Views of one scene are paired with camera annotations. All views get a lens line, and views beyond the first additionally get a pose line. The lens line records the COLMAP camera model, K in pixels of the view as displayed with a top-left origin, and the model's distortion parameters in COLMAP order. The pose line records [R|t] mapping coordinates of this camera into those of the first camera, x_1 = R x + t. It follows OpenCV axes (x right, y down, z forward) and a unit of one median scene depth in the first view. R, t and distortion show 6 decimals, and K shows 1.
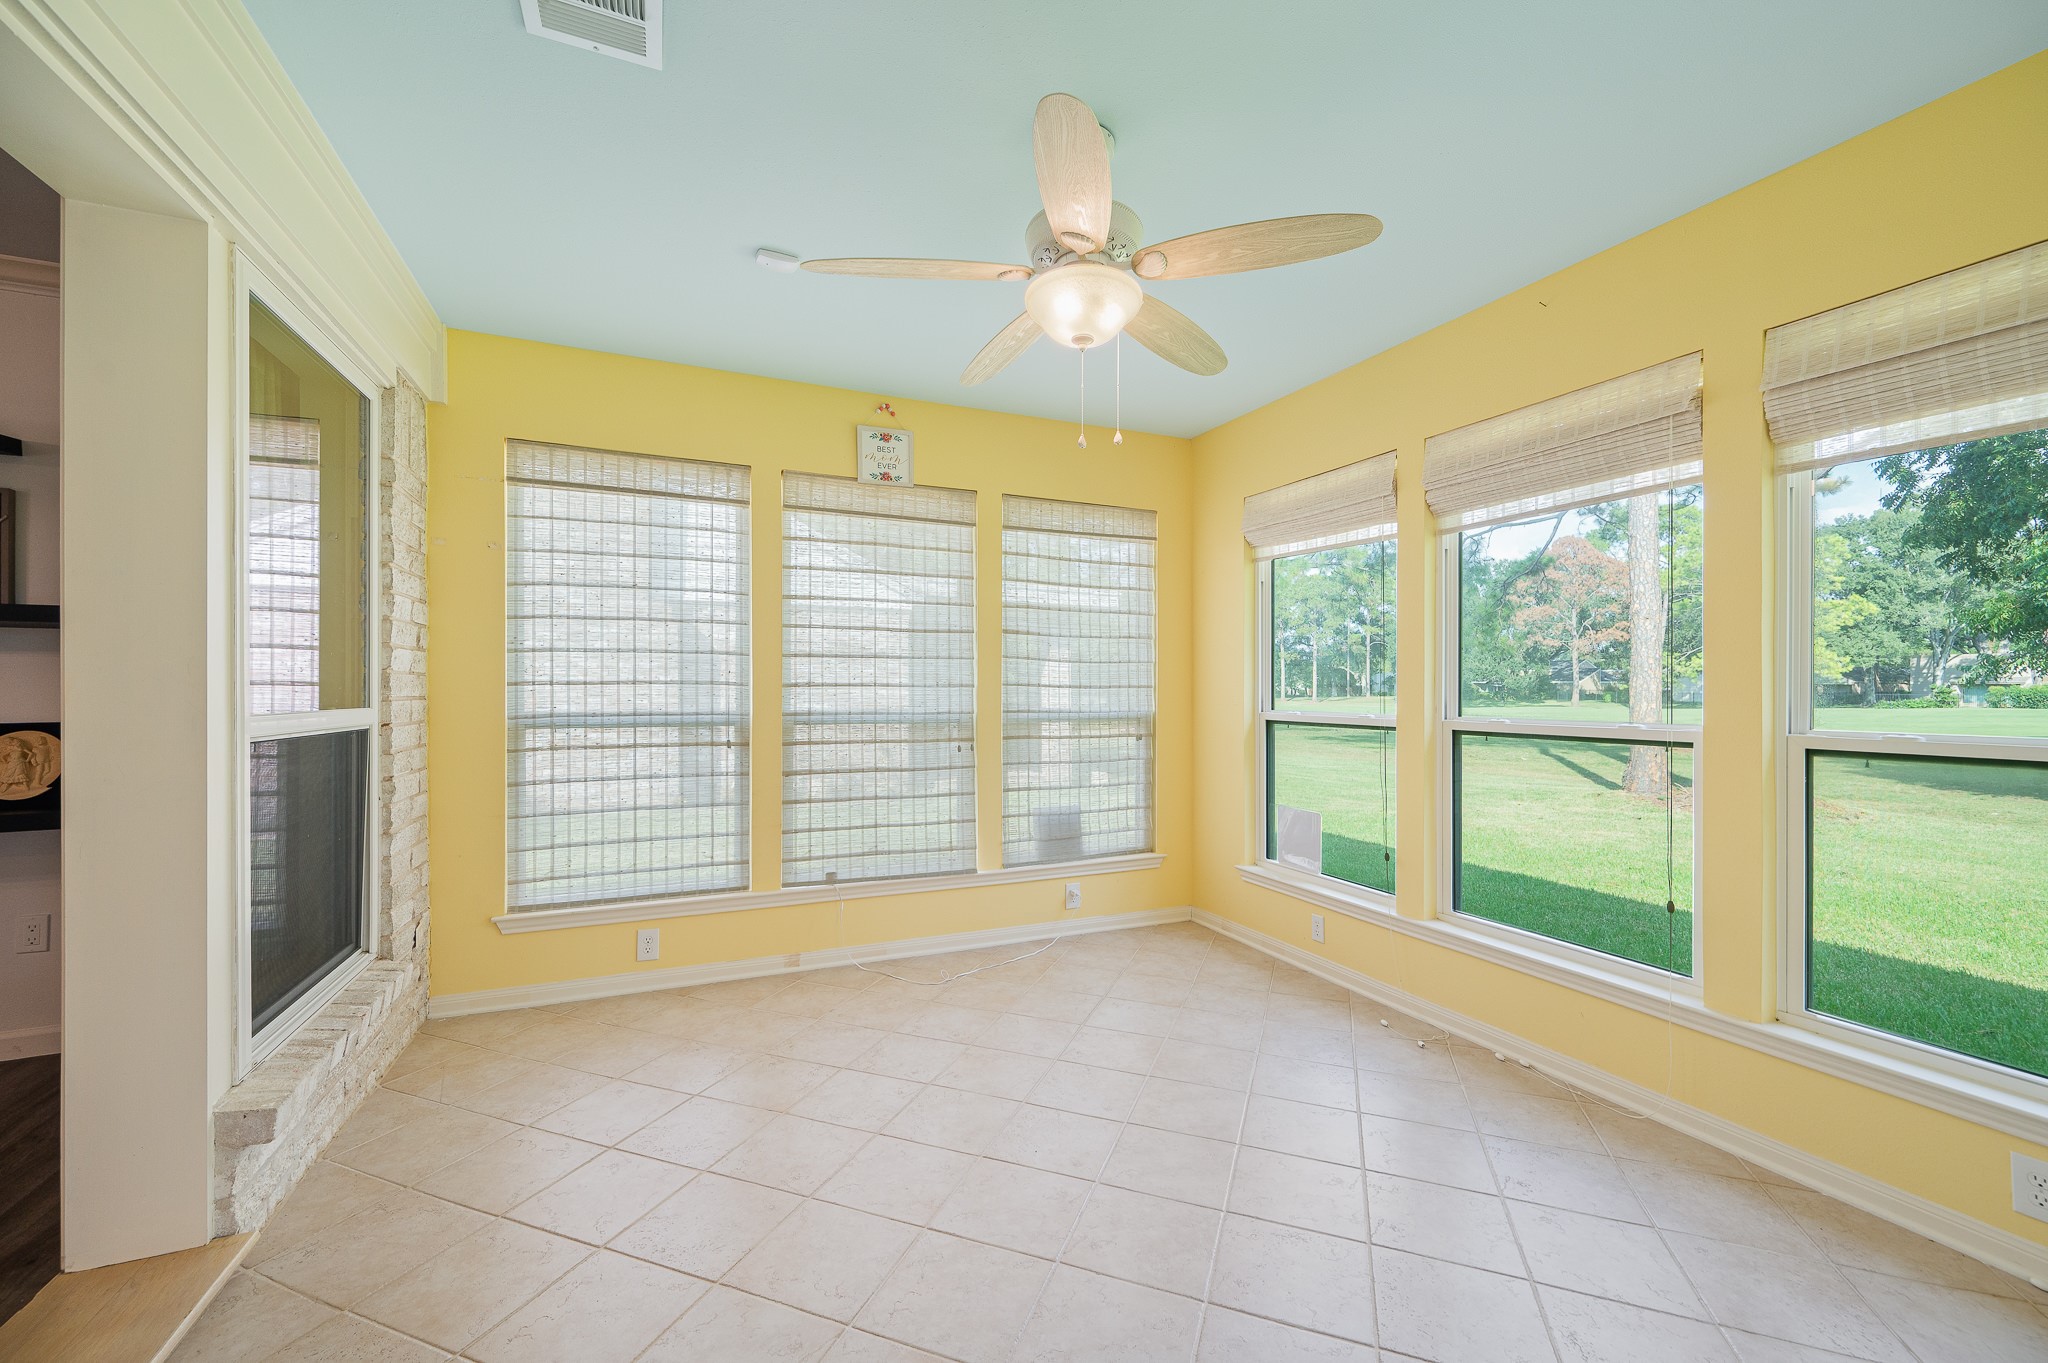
lens RADIAL K [[826.8, 0, 1015.6], [0, 826.8, 684.3], [0, 0, 1]] dist [-0.002162, 0.000535]
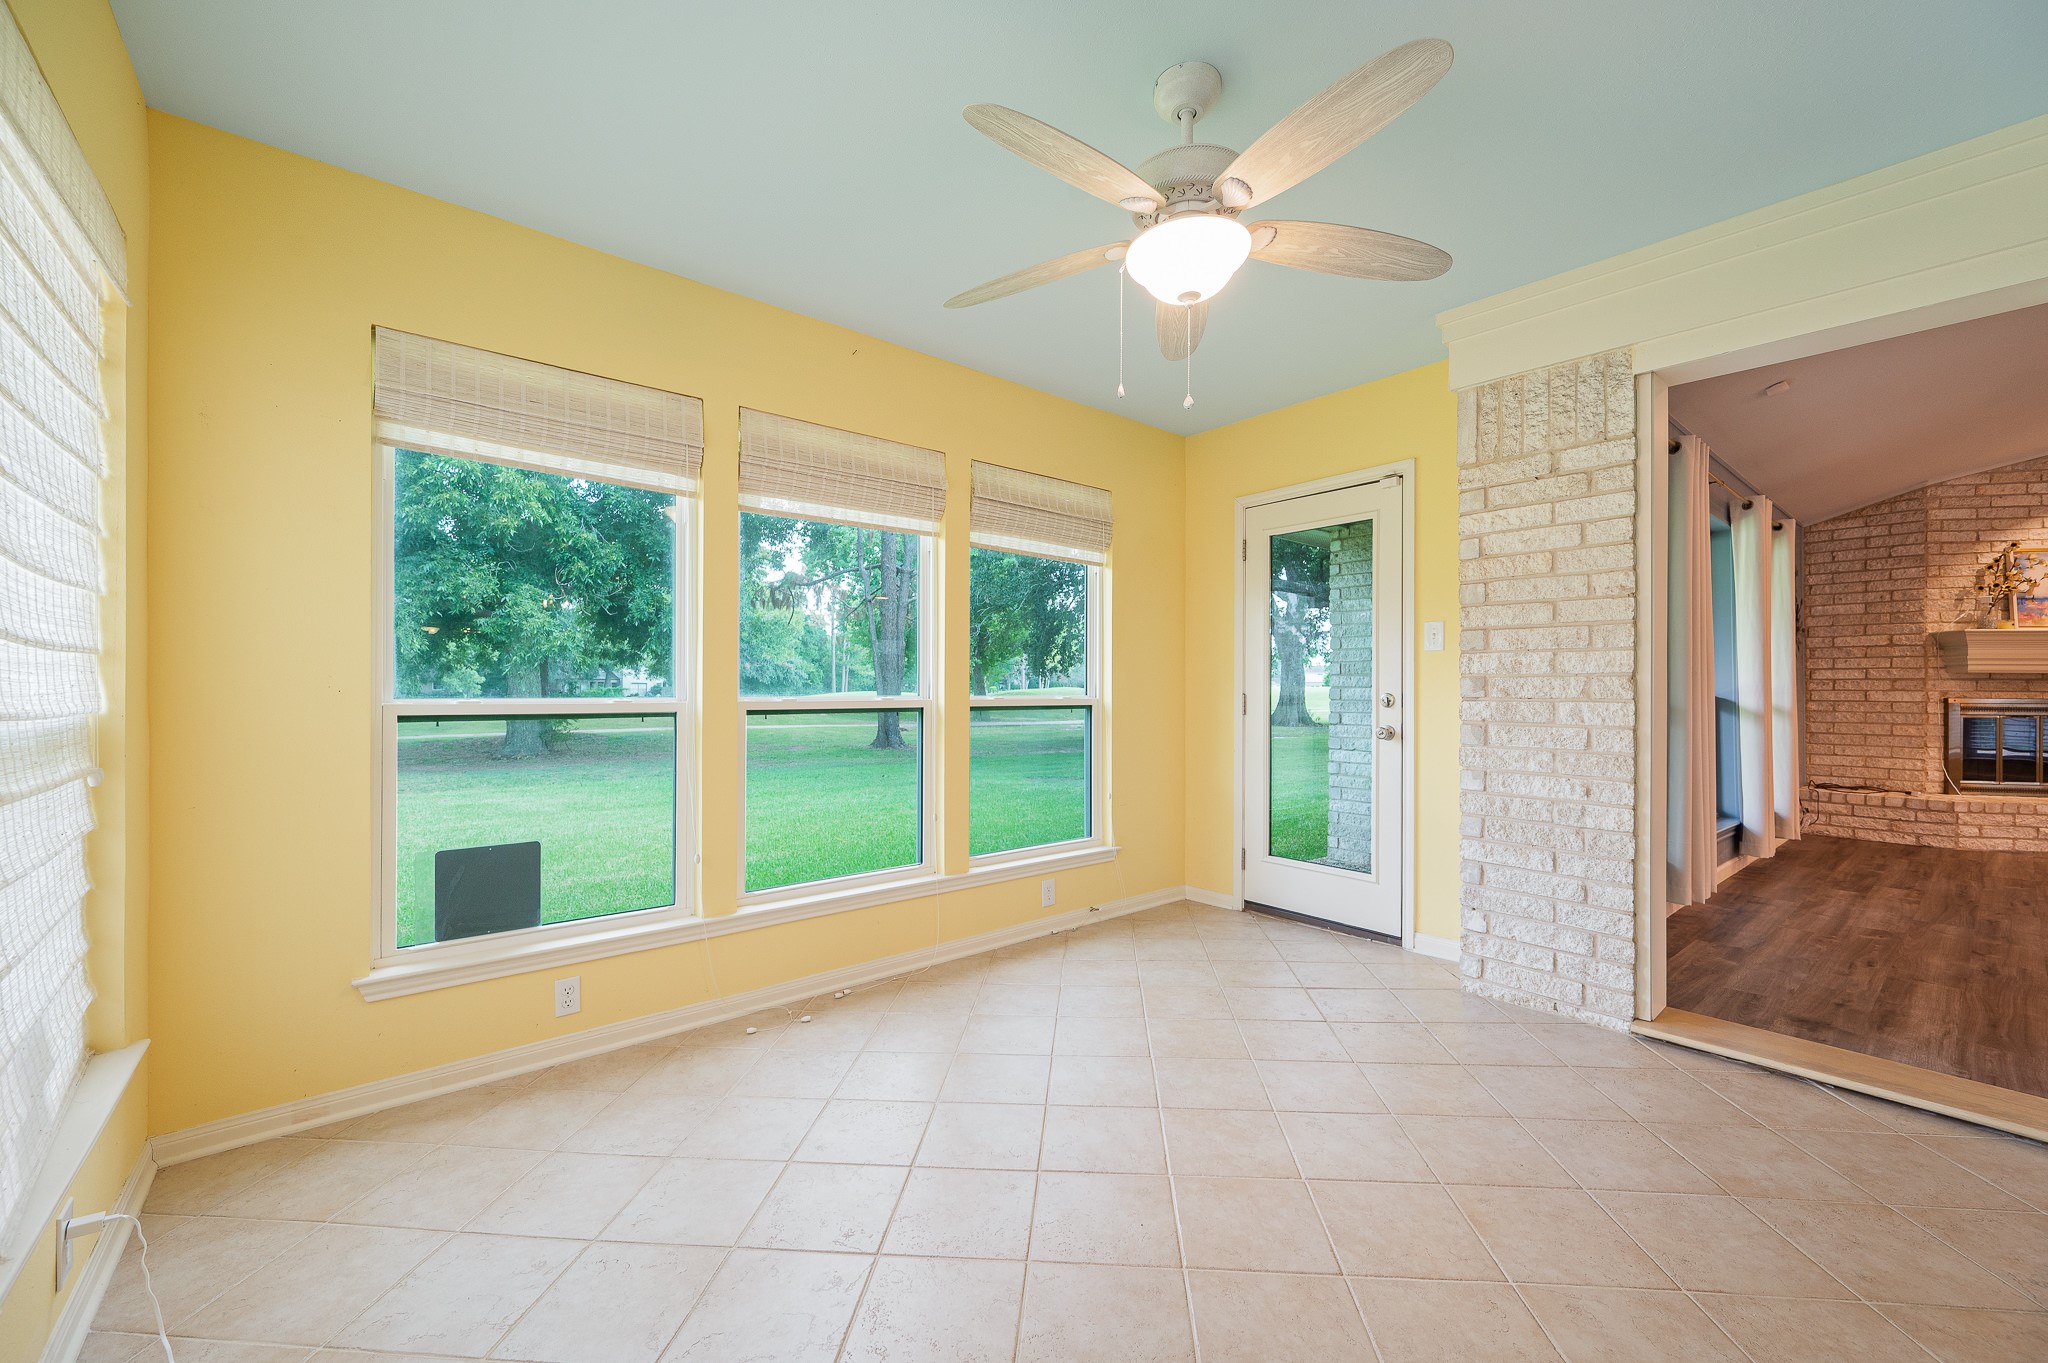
lens RADIAL K [[826.8, 0, 1030.2], [0, 826.8, 679.8], [0, 0, 1]] dist [-0.002162, 0.000535]
pose [[-0.292810, 0.001367, 0.956170, -0.470700], [-0.009544, 0.999945, -0.004352, 0.017942], [-0.956123, -0.010400, -0.292781, 0.874858]]
